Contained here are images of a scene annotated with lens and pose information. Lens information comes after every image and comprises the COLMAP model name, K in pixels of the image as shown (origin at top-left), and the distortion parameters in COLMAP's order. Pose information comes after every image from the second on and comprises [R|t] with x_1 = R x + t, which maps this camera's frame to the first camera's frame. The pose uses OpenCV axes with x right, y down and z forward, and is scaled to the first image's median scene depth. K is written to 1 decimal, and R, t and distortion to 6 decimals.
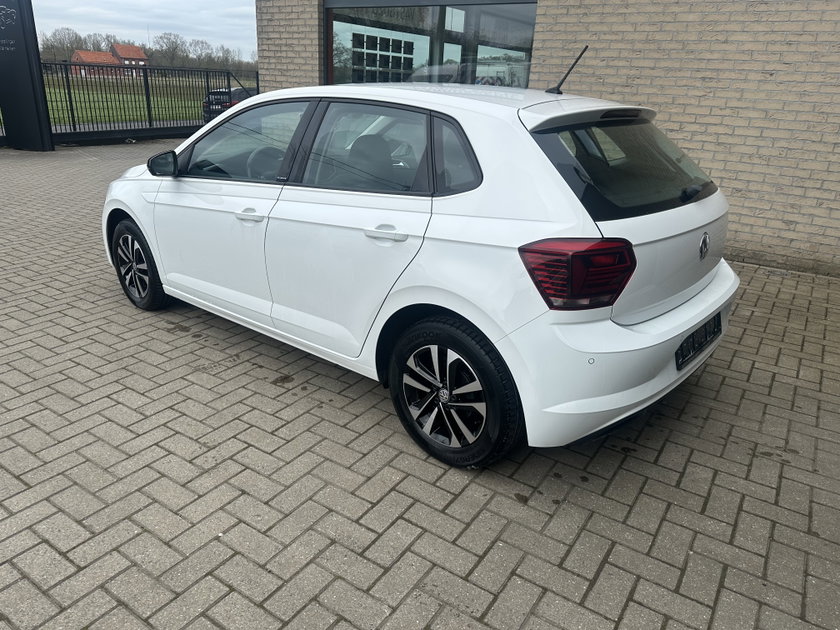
lens RADIAL K [[594.0, 0, 420.0], [0, 594.0, 315.0], [0, 0, 1]] dist [0.011695, -0.019490]
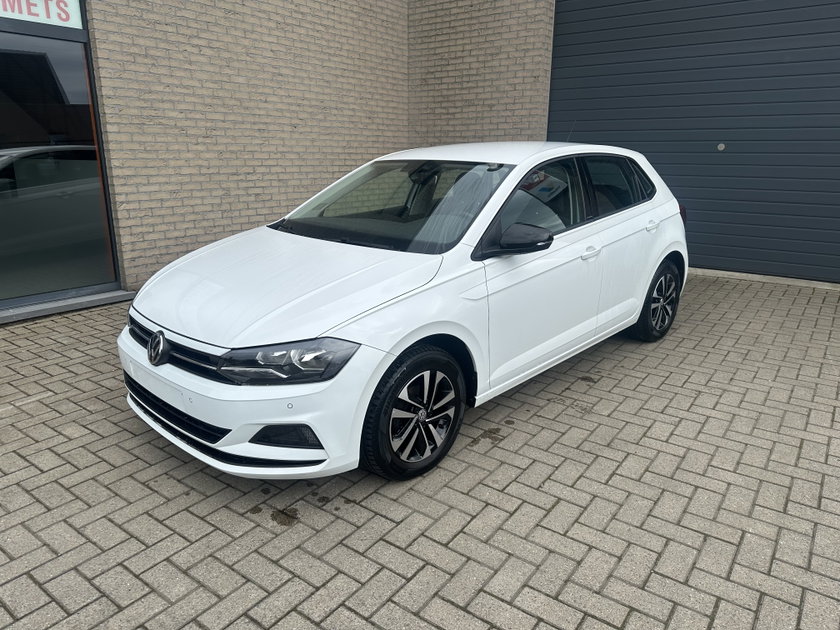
lens RADIAL K [[591.8, 0, 420.0], [0, 591.8, 315.0], [0, 0, 1]] dist [0.033487, -0.051290]
pose [[0.053384, -0.305531, 0.950684, -0.796067], [0.359410, 0.894117, 0.267170, -0.267601], [-0.931652, 0.327423, 0.157542, 0.629731]]
